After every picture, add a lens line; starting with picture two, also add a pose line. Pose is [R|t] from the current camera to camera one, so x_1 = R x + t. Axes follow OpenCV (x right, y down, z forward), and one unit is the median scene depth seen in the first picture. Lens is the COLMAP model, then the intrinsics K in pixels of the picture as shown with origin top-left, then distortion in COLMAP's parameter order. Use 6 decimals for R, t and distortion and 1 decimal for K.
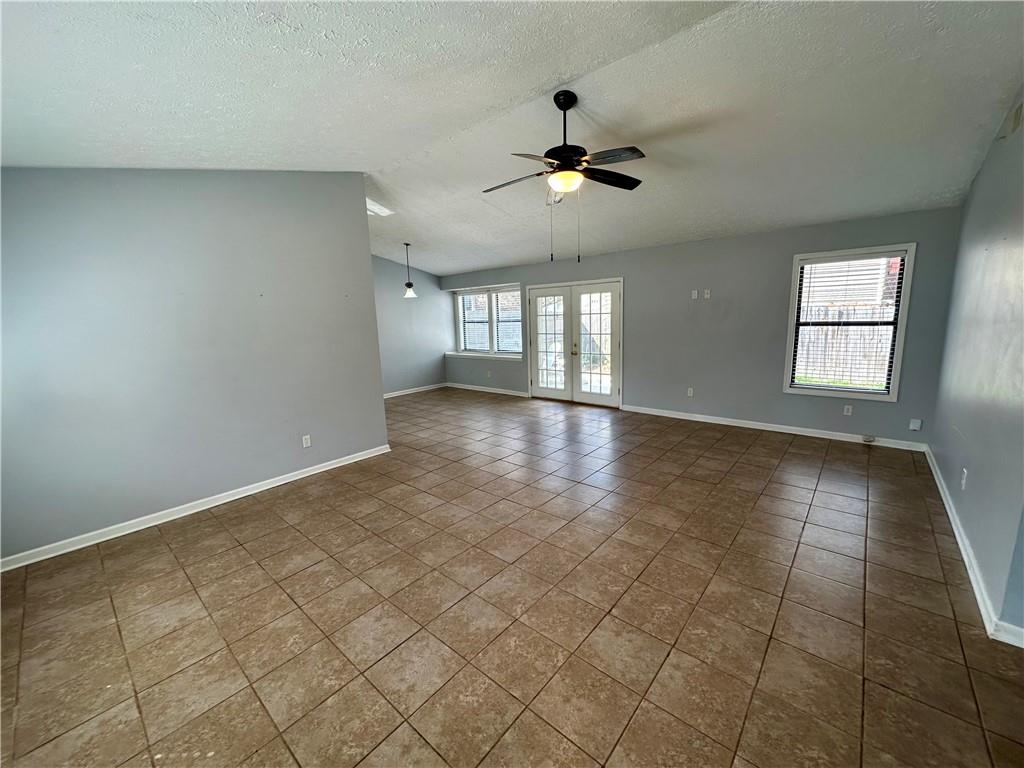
lens RADIAL K [[404.3, 0, 512.0], [0, 404.3, 384.0], [0, 0, 1]] dist [-0.002262, -0.000029]
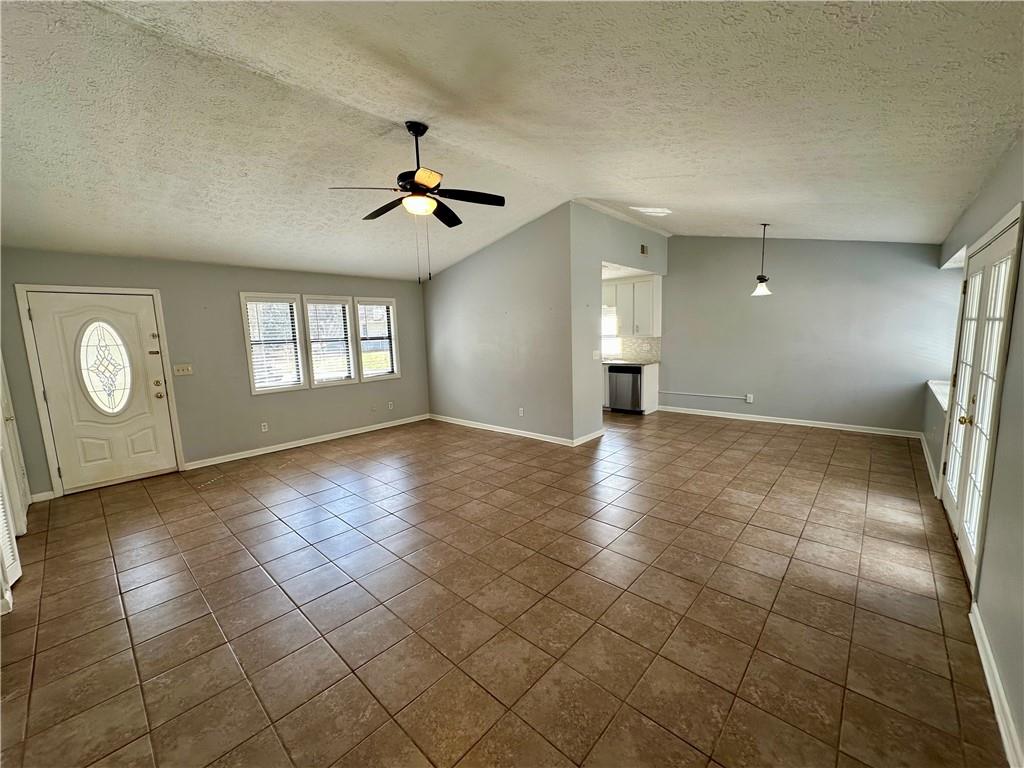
lens RADIAL K [[404.3, 0, 512.0], [0, 404.3, 384.0], [0, 0, 1]] dist [-0.002262, -0.000029]
pose [[-0.023394, 0.165895, -0.985866, 0.936706], [-0.136871, 0.976319, 0.167536, -0.201066], [0.990313, 0.138855, -0.000134, 0.996198]]
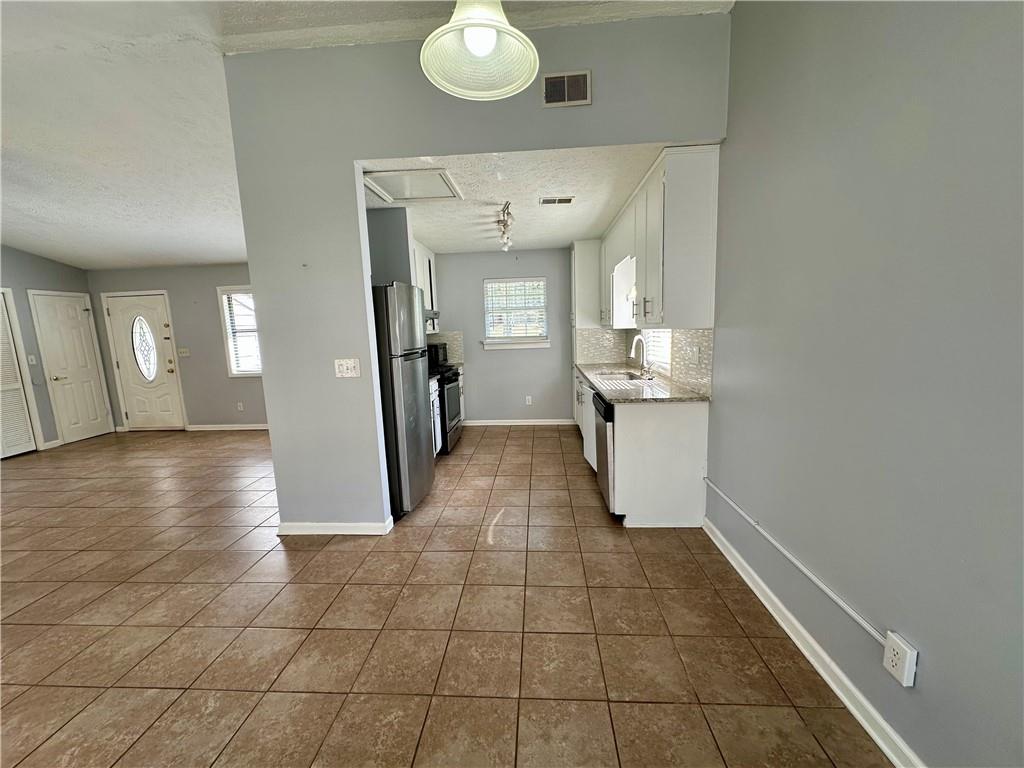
lens RADIAL K [[404.3, 0, 512.0], [0, 404.3, 384.0], [0, 0, 1]] dist [-0.002262, -0.000029]
pose [[-0.793034, 0.145118, -0.591640, -0.312382], [-0.040858, 0.956354, 0.289341, -0.285860], [0.607805, 0.253630, -0.752492, 1.967992]]
